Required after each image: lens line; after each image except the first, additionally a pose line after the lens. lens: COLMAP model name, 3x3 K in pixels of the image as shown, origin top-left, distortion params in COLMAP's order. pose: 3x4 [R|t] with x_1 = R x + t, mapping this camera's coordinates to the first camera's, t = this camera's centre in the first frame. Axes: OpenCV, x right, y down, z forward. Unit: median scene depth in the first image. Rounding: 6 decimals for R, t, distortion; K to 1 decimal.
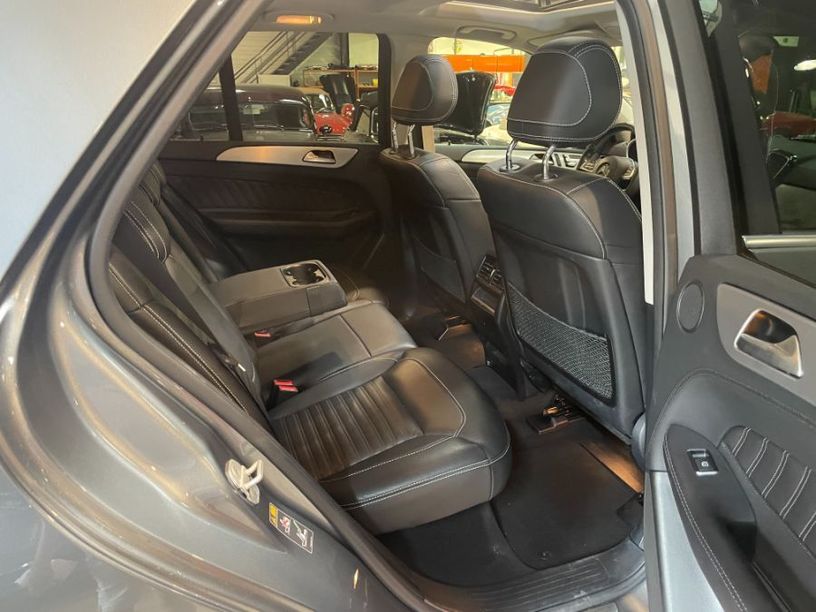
lens RADIAL K [[616.6, 0, 414.1], [0, 616.6, 306.1], [0, 0, 1]] dist [0.094937, -0.126980]
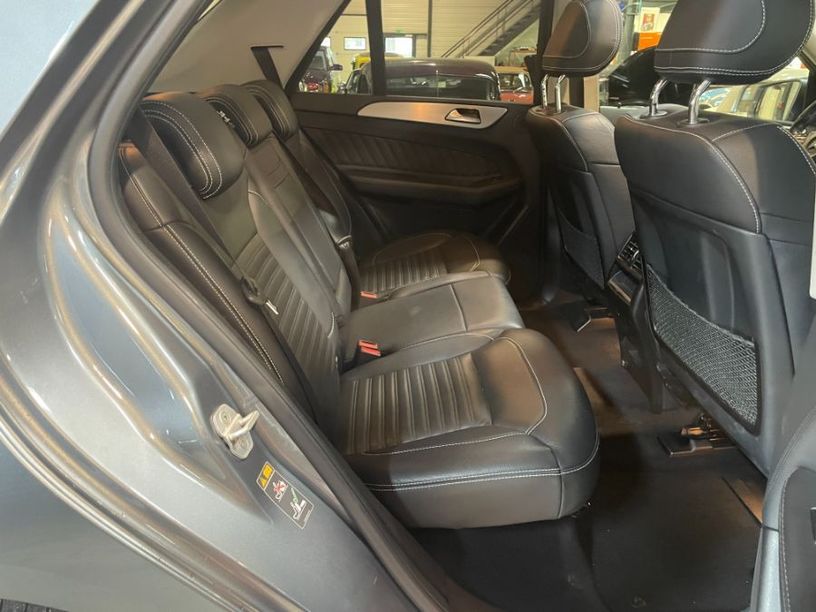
lens RADIAL K [[616.6, 0, 404.8], [0, 616.6, 304.2], [0, 0, 1]] dist [0.094937, -0.126980]
pose [[0.945291, 0.122817, -0.302226, 0.109572], [-0.117790, 0.992426, 0.034877, 0.023362], [0.304220, 0.002630, 0.952598, 0.125909]]
